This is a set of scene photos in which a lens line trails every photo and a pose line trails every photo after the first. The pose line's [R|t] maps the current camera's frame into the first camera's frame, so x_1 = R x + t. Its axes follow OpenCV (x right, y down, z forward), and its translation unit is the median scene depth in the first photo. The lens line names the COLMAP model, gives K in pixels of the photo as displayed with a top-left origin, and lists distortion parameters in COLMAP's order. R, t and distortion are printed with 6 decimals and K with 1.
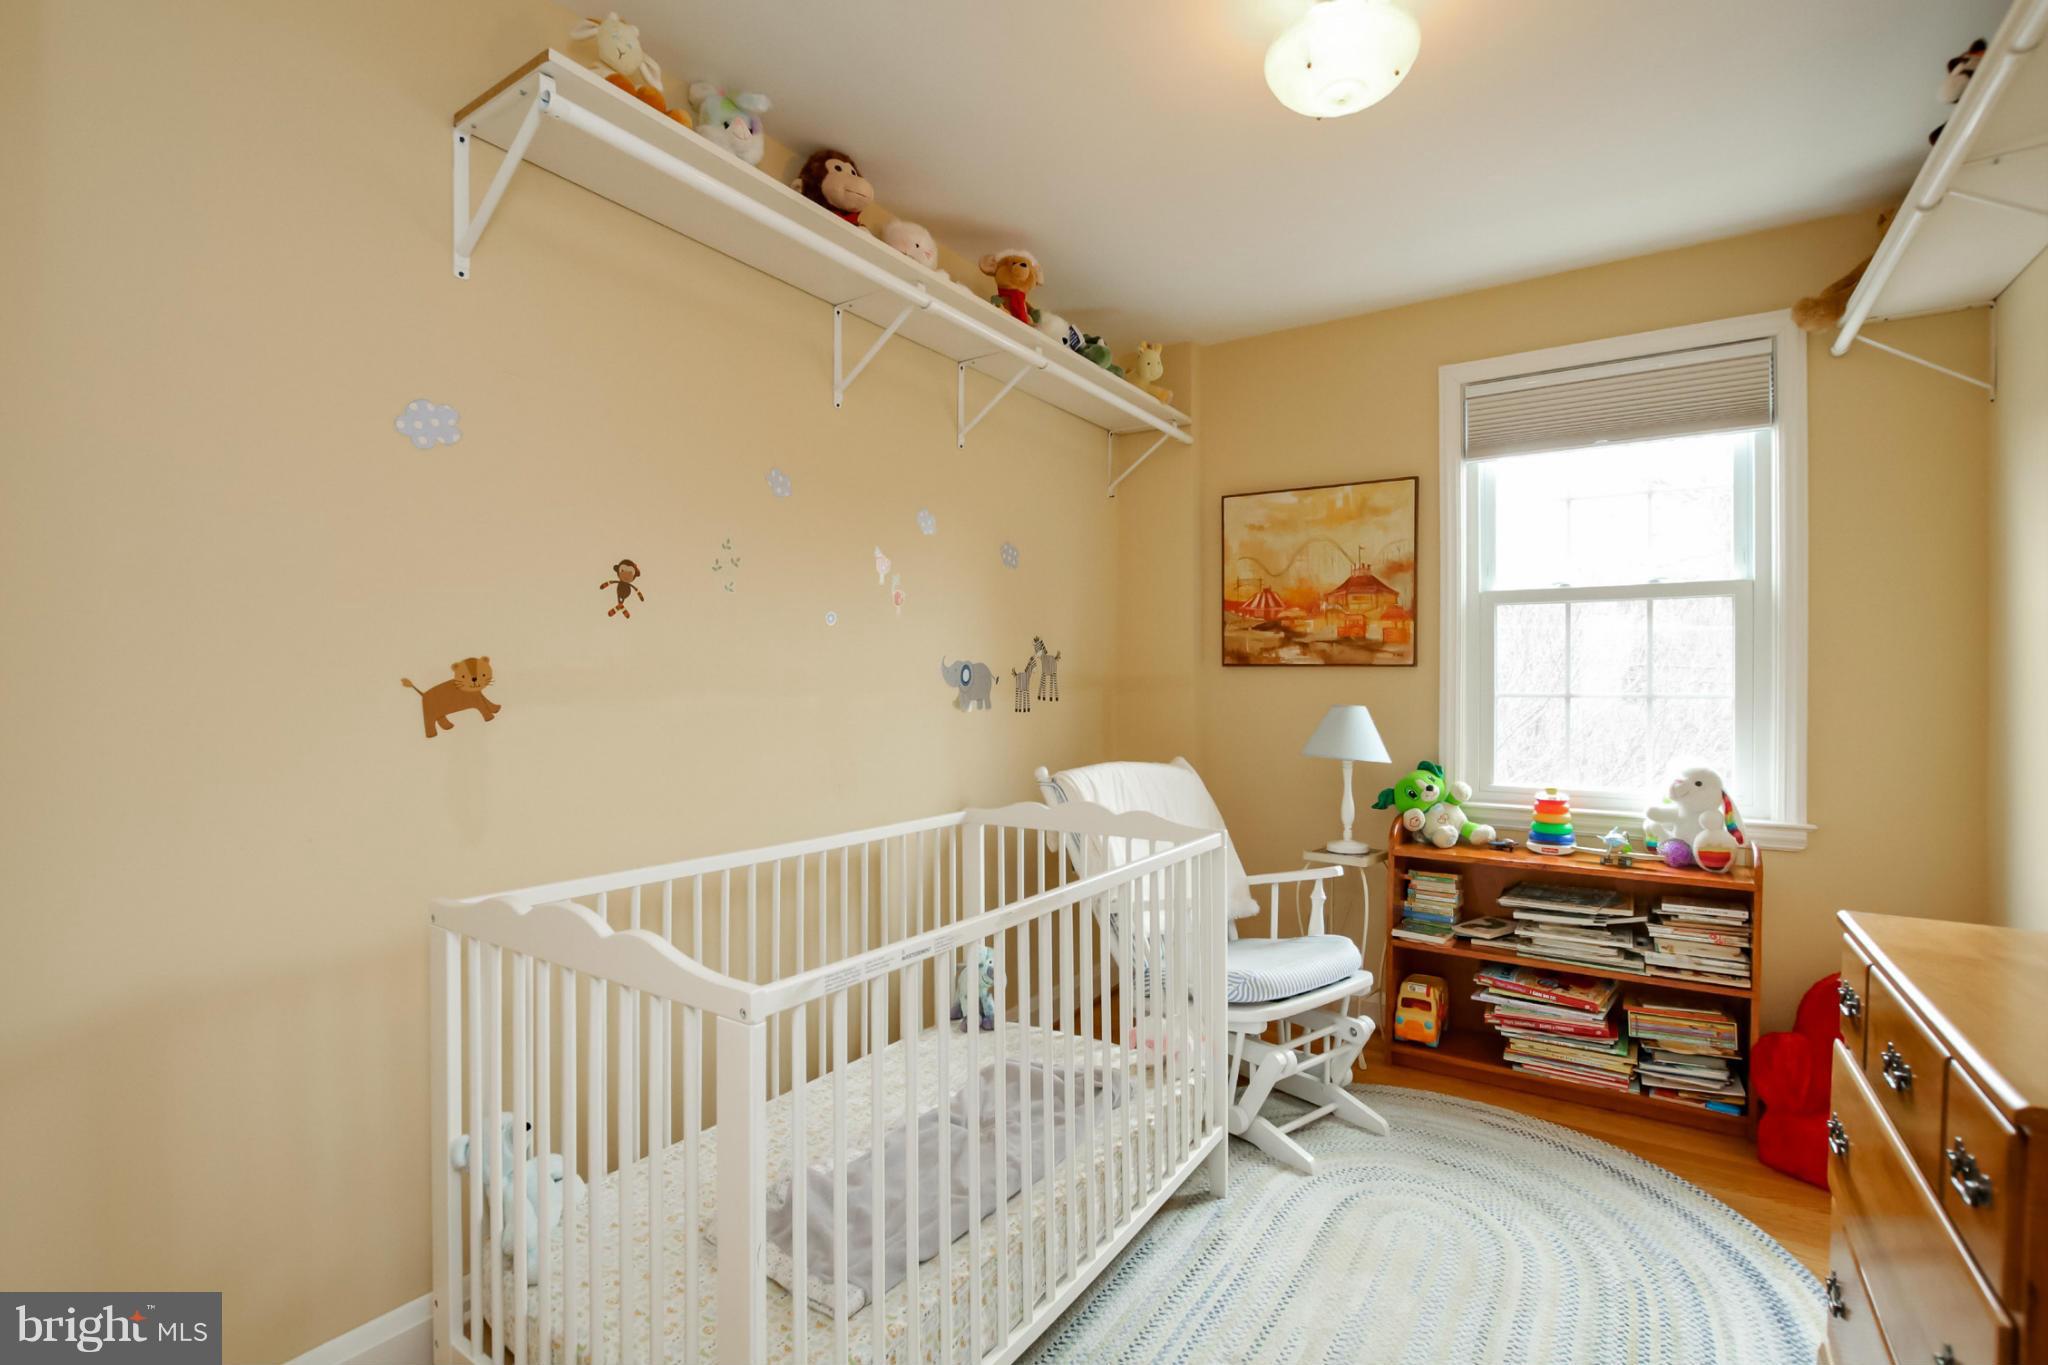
lens RADIAL K [[953.1, 0, 1013.7], [0, 953.1, 672.1], [0, 0, 1]] dist [-0.031775, 0.003884]
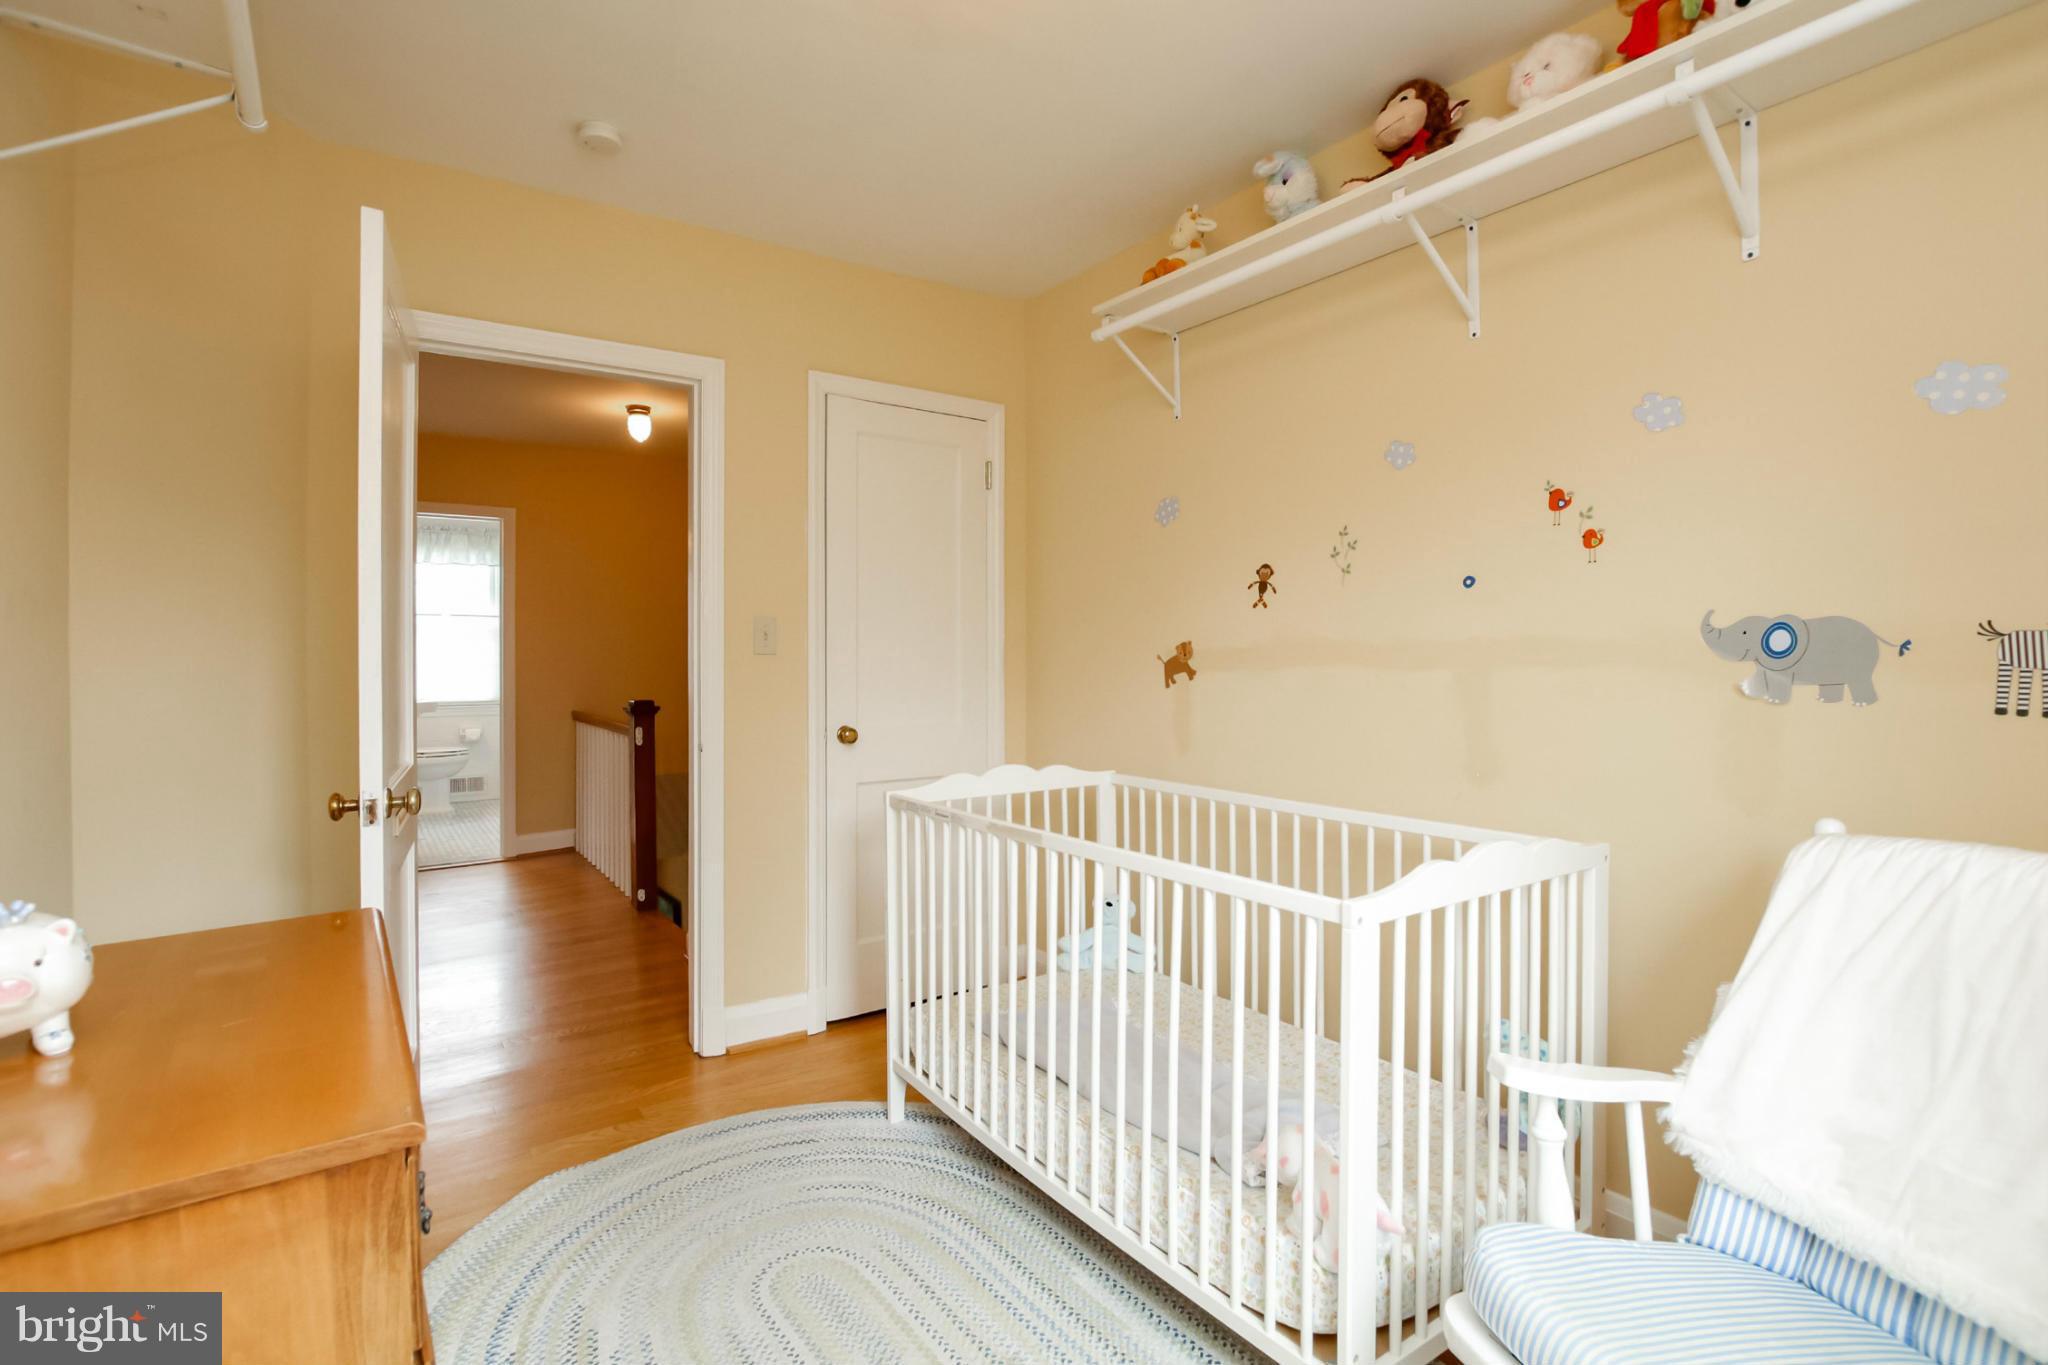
lens RADIAL K [[953.1, 0, 1017.3], [0, 953.1, 677.0], [0, 0, 1]] dist [-0.031775, 0.003884]
pose [[-0.354927, -0.000537, -0.934894, 0.974960], [-0.004547, 0.999989, 0.001151, 0.040762], [0.934883, 0.004660, -0.354926, 1.157437]]
